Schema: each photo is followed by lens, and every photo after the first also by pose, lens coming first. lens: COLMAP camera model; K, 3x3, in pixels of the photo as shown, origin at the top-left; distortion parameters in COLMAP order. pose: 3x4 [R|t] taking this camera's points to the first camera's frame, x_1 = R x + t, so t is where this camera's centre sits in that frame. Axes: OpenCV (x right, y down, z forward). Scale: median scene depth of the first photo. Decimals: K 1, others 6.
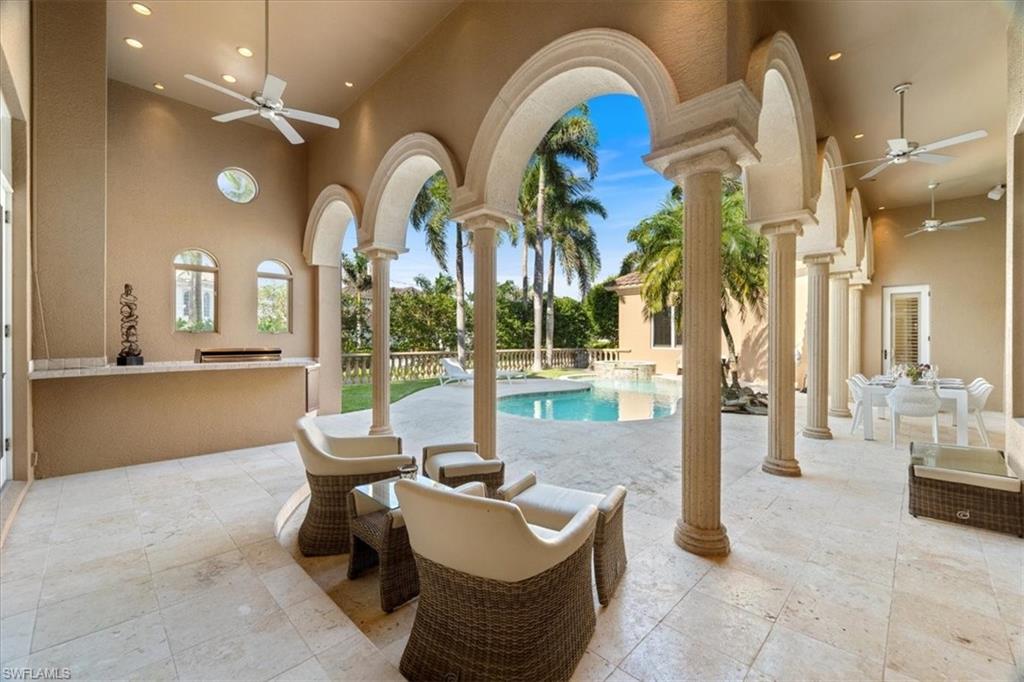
lens RADIAL K [[413.7, 0, 512.2], [0, 413.7, 342.6], [0, 0, 1]] dist [0.003112, -0.000584]
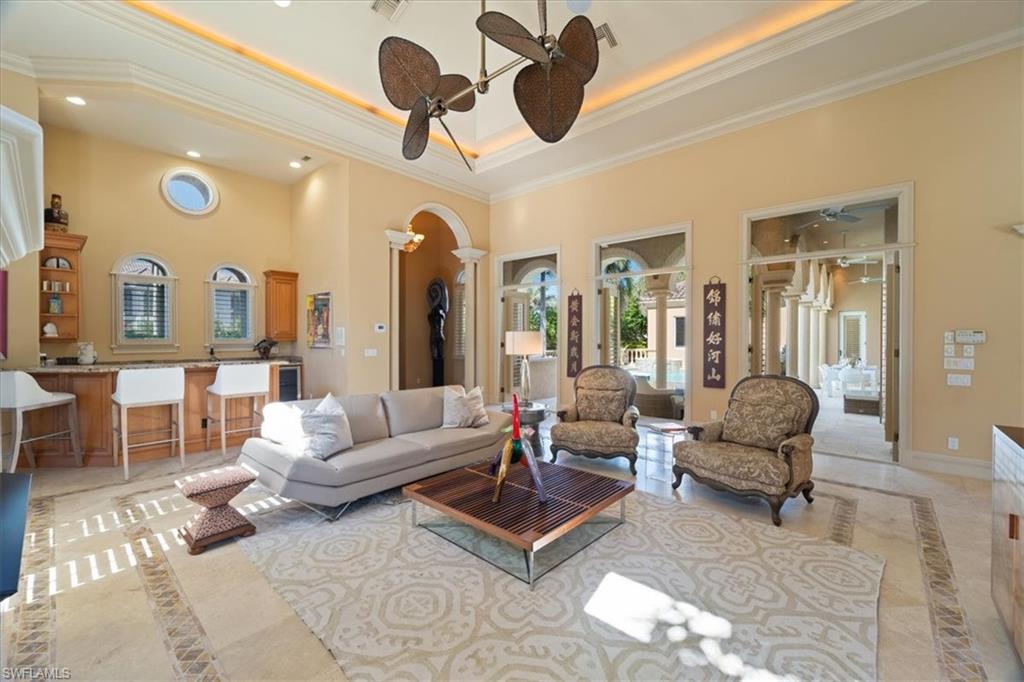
lens RADIAL K [[413.7, 0, 504.0], [0, 413.7, 342.9], [0, 0, 1]] dist [0.003112, -0.000584]
pose [[0.999227, -0.002368, 0.039250, -0.607321], [0.002178, 0.999986, 0.004879, -0.026966], [-0.039261, -0.004789, 0.999218, -0.719652]]
